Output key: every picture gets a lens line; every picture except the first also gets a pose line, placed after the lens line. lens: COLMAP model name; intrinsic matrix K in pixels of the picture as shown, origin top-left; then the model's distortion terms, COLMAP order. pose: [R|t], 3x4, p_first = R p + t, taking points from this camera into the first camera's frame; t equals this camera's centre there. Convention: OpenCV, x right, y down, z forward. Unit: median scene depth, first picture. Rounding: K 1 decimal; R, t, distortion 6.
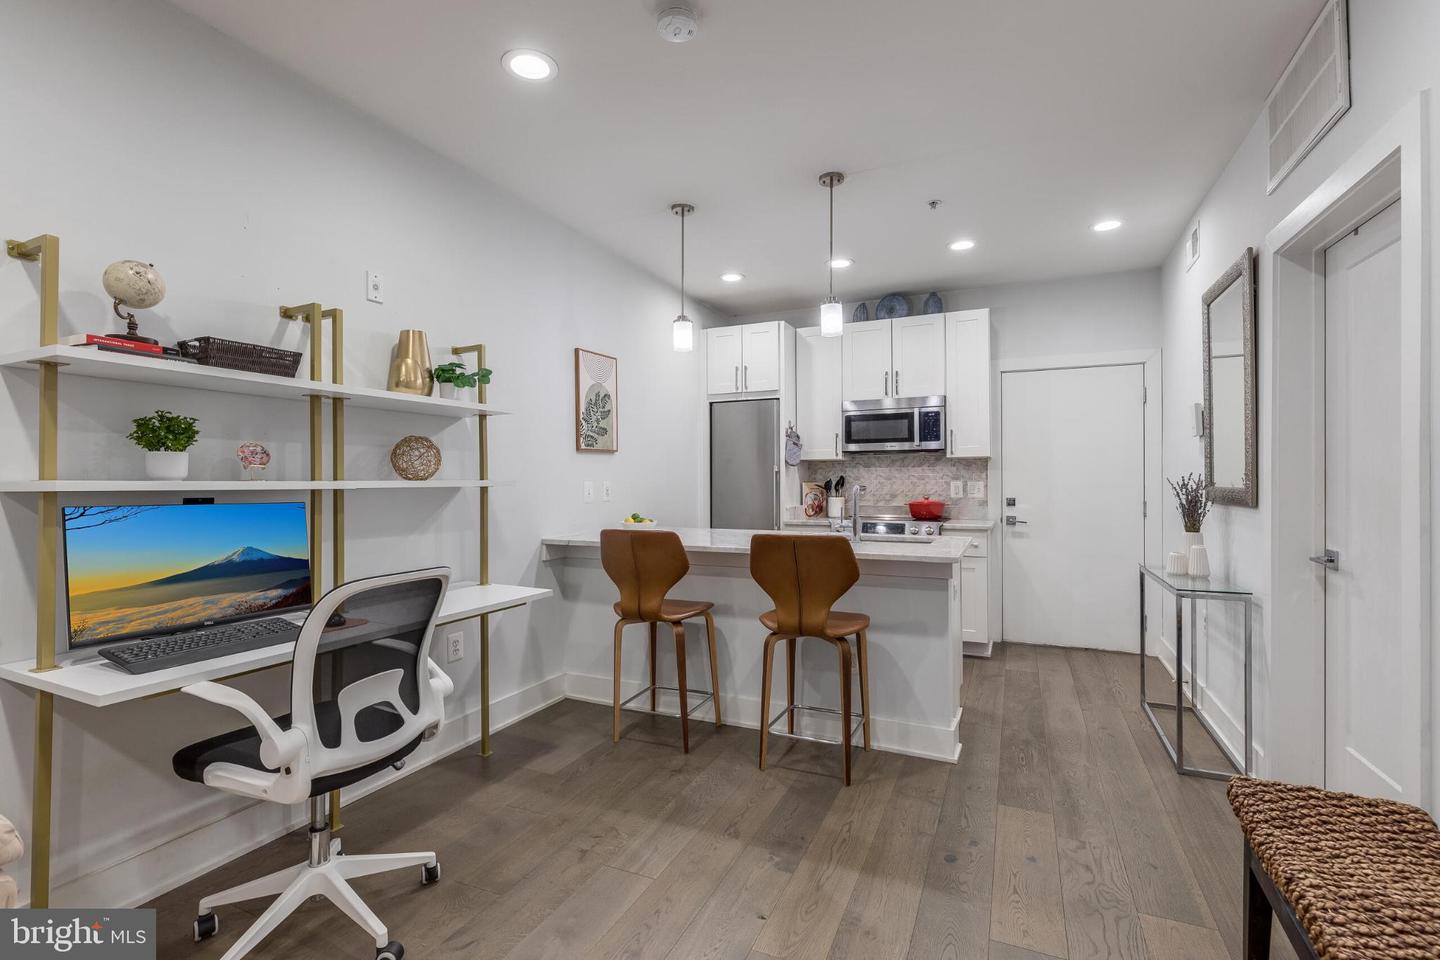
lens RADIAL K [[655.3, 0, 719.4], [0, 655.3, 477.8], [0, 0, 1]] dist [0.002903, -0.000092]
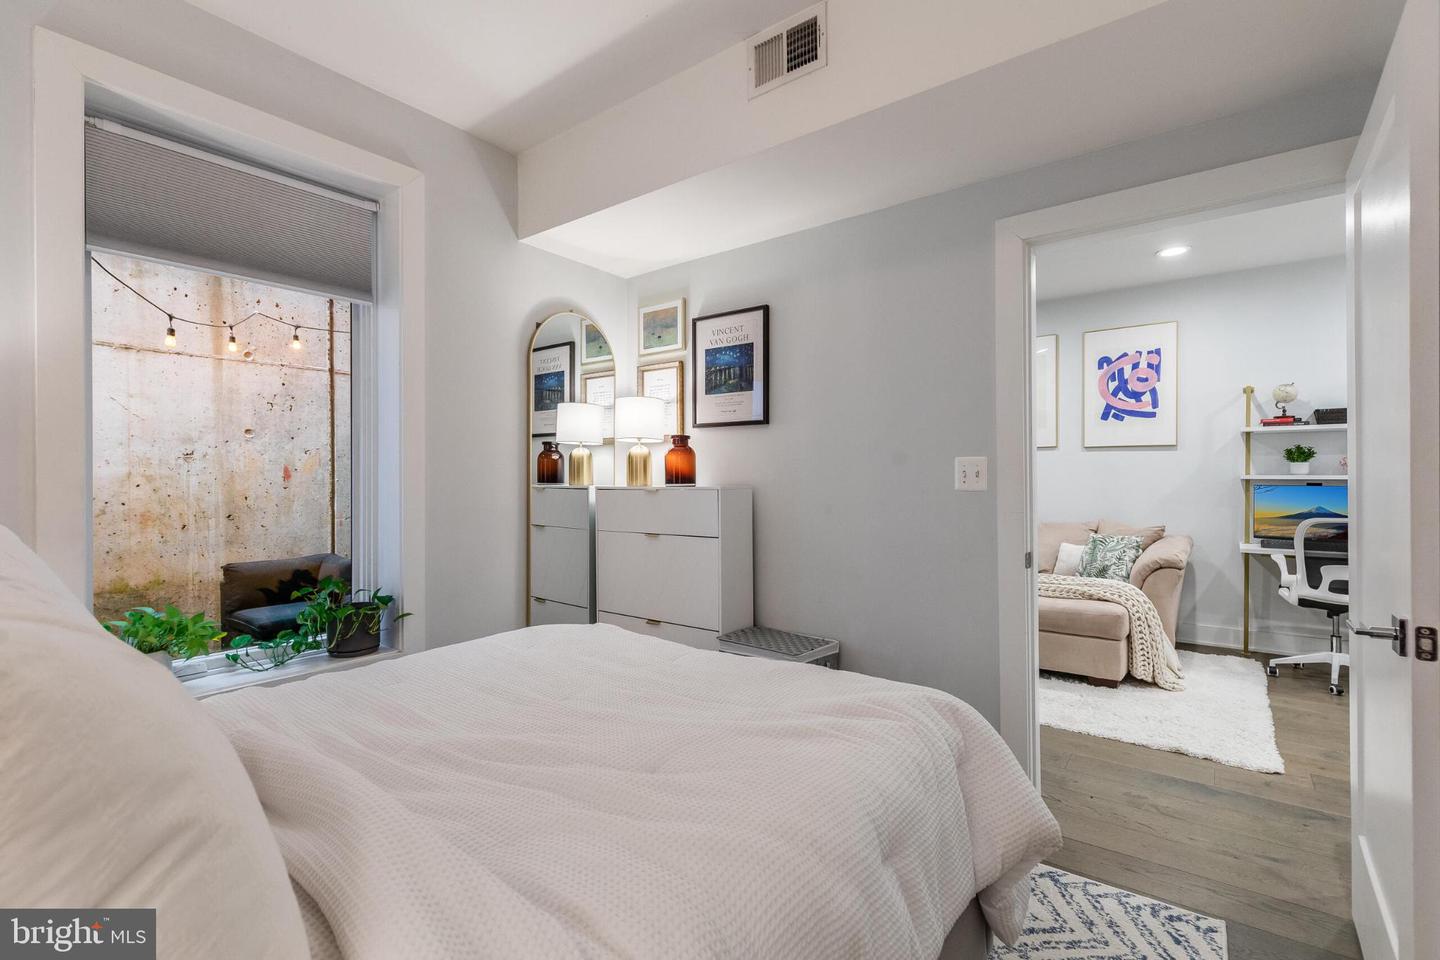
lens RADIAL K [[655.3, 0, 719.4], [0, 655.3, 477.8], [0, 0, 1]] dist [0.002903, -0.000092]
pose [[-0.226351, 0.003650, -0.974039, 0.887239], [0.005573, 0.999981, 0.002452, -0.001674], [0.974030, -0.004874, -0.226367, -0.219038]]
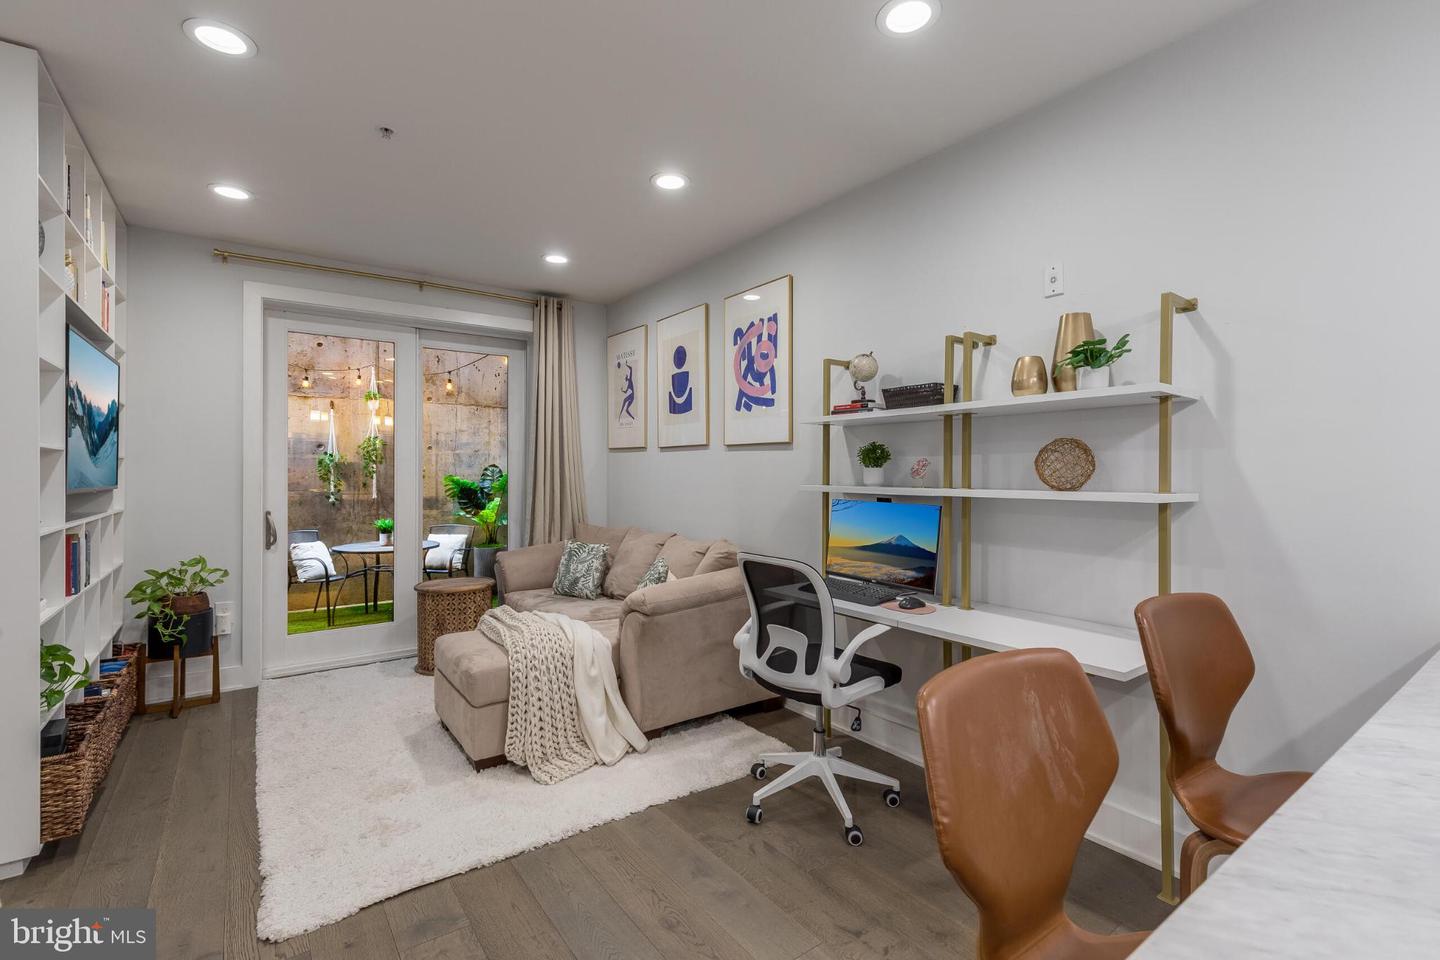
lens RADIAL K [[649.8, 0, 721.3], [0, 649.8, 472.4], [0, 0, 1]] dist [0.004229, -0.000259]
pose [[-0.488360, 0.003442, -0.872635, 0.332627], [0.005476, 0.999985, 0.000880, -0.015197], [0.872625, -0.004349, -0.488372, 0.685954]]
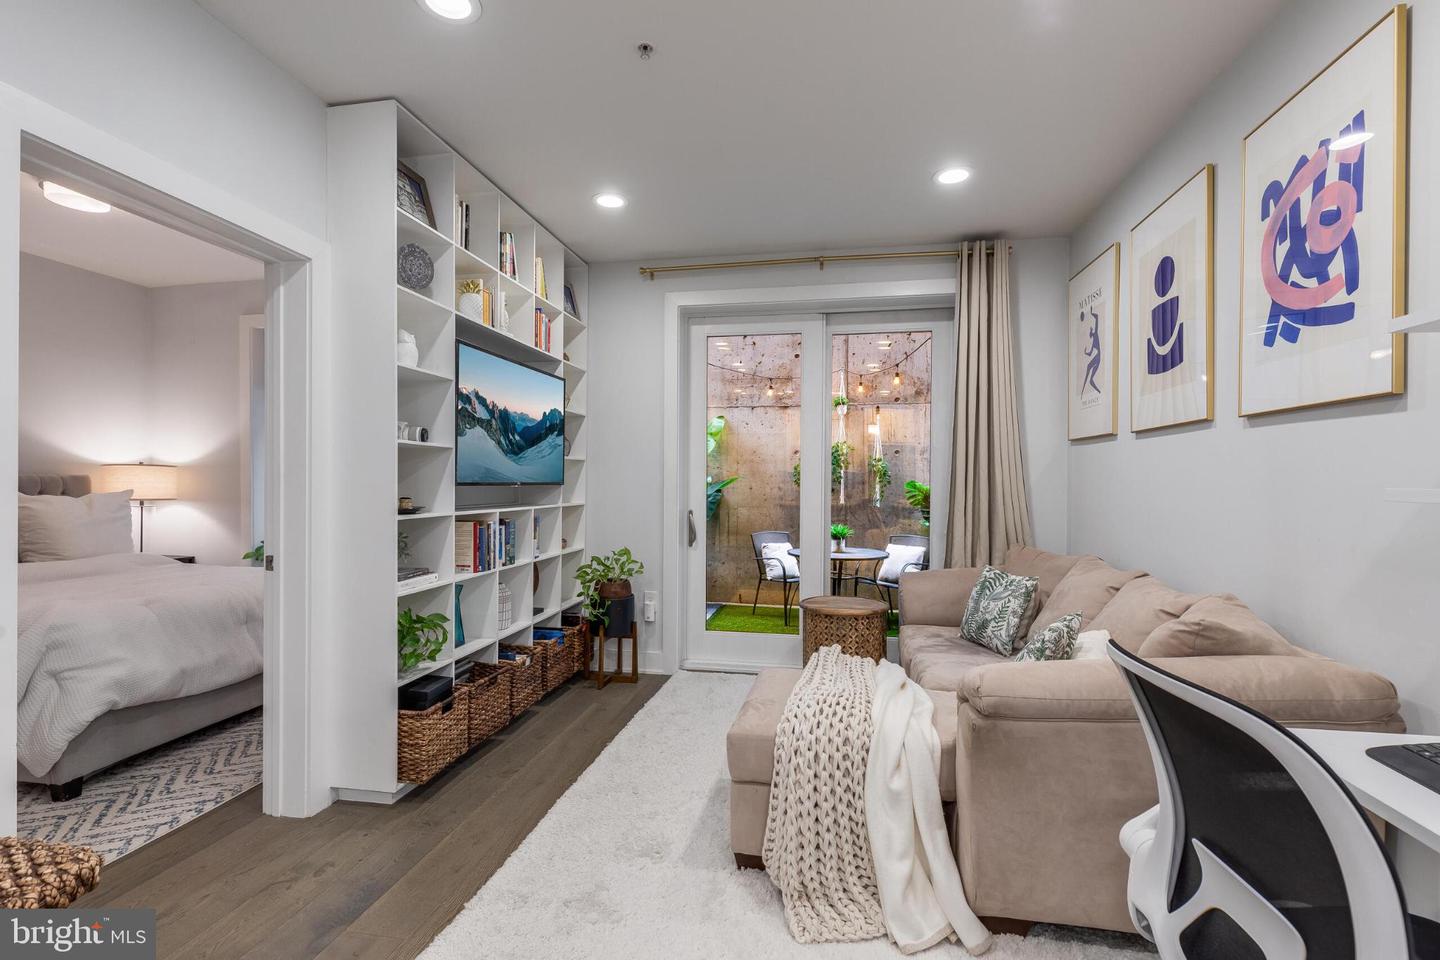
lens RADIAL K [[646.7, 0, 717.4], [0, 646.7, 488.0], [0, 0, 1]] dist [0.002135, -0.000277]
pose [[-0.969865, -0.000706, -0.243643, -0.005268], [-0.002161, 0.999981, 0.005707, 0.000169], [0.243634, 0.006061, -0.969848, 0.609283]]
